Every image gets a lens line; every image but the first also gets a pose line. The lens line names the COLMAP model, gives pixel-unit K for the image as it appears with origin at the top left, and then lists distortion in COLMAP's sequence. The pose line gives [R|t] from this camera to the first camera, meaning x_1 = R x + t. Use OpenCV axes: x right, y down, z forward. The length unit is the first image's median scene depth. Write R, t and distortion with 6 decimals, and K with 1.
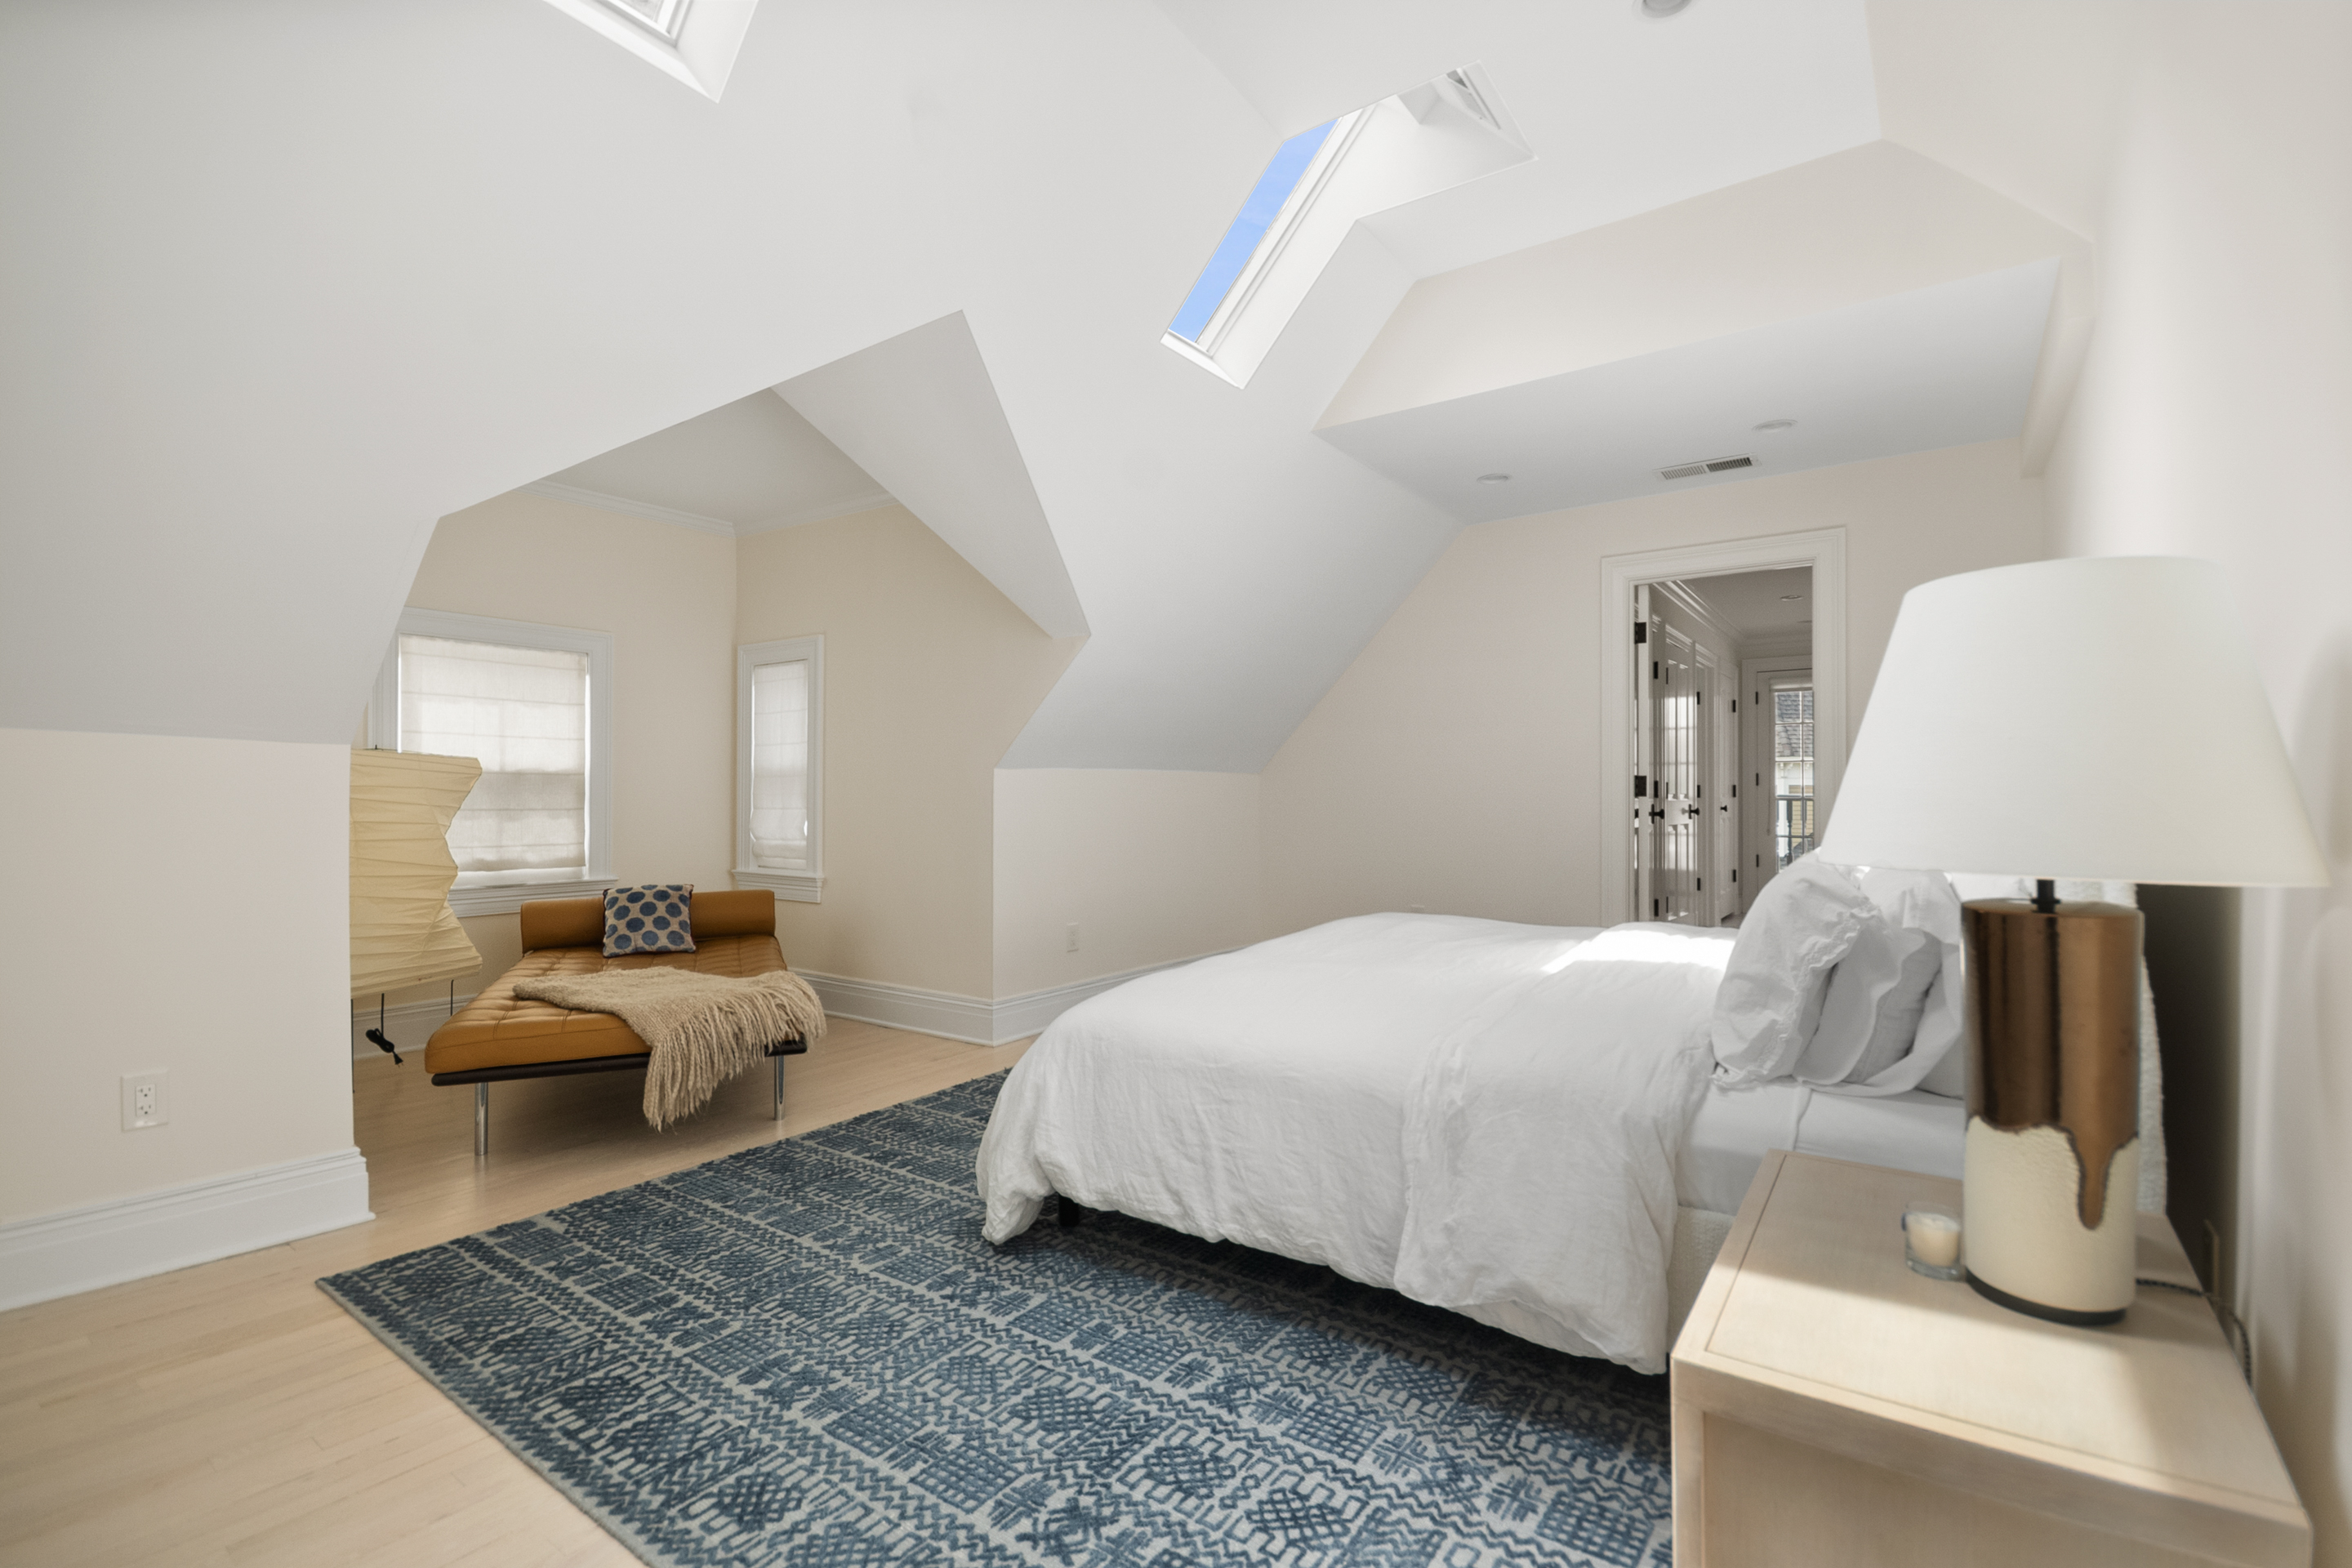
lens RADIAL K [[1033.0, 0, 1174.1], [0, 1033.0, 791.0], [0, 0, 1]] dist [0.011079, -0.002470]
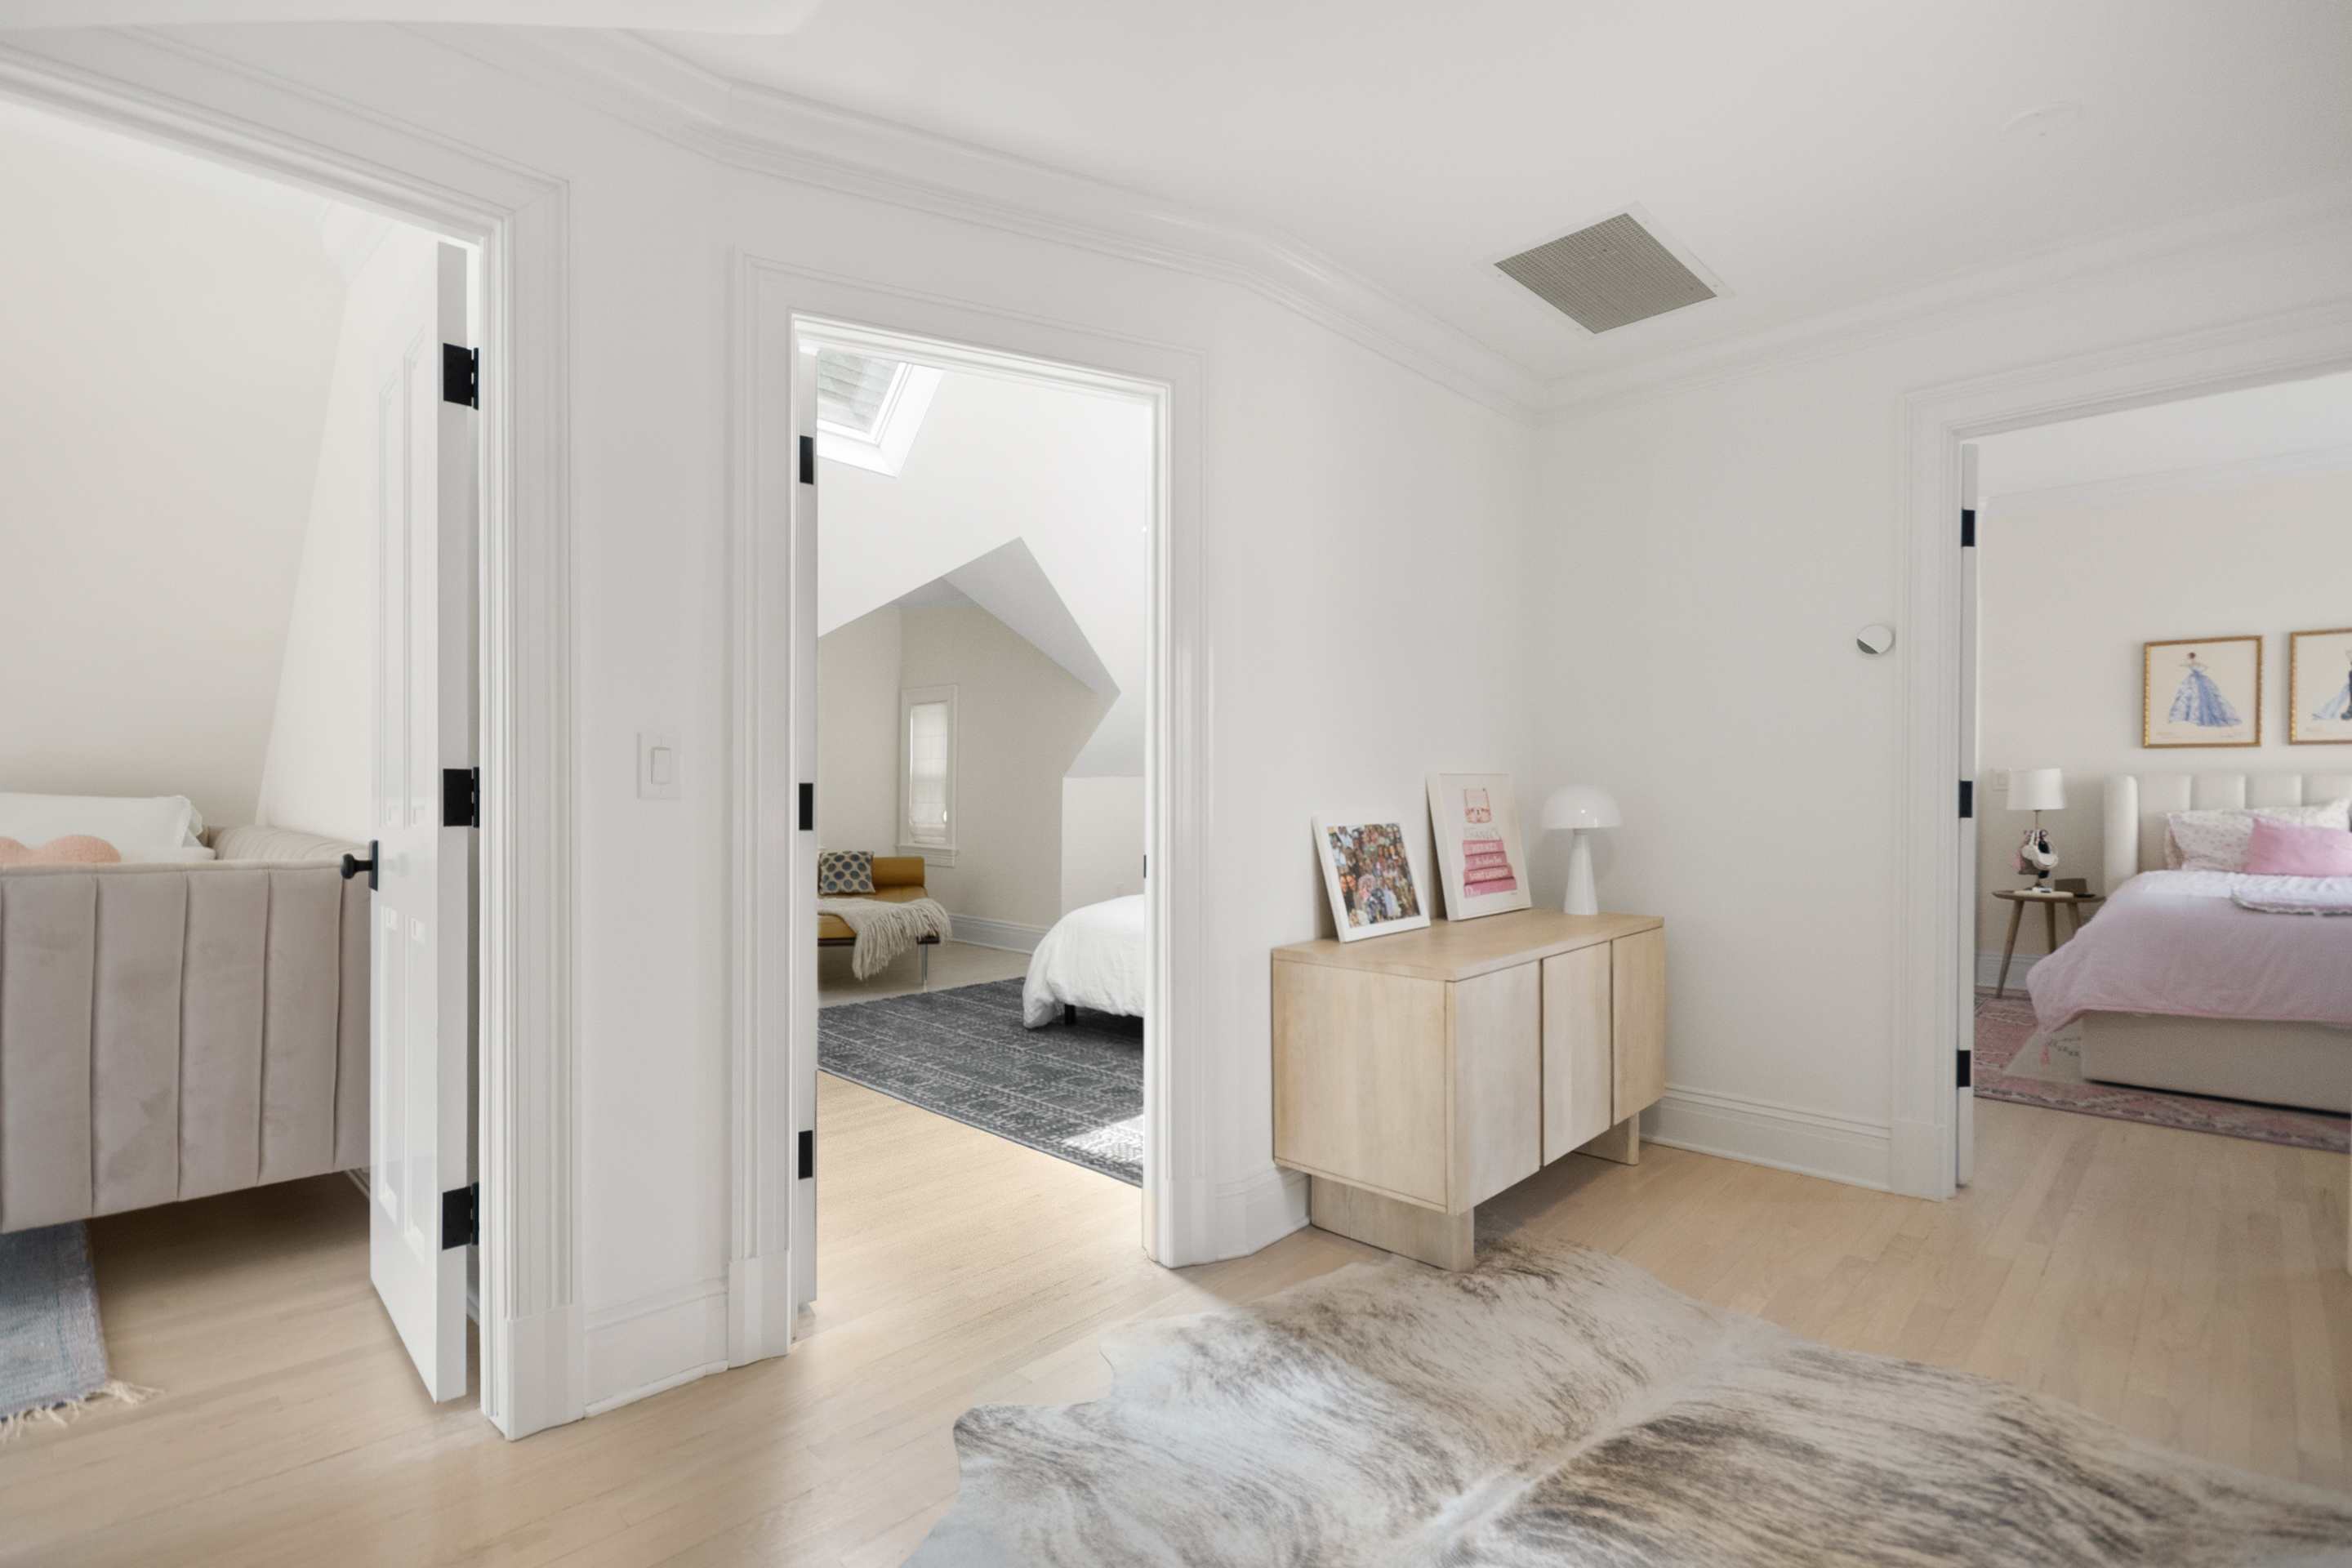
lens RADIAL K [[1033.0, 0, 1171.5], [0, 1033.0, 796.5], [0, 0, 1]] dist [0.011079, -0.002470]
pose [[0.990306, 0.007524, -0.138700, 0.252375], [-0.006175, 0.999929, 0.010159, -0.013161], [0.138767, -0.009204, 0.990282, -0.621639]]
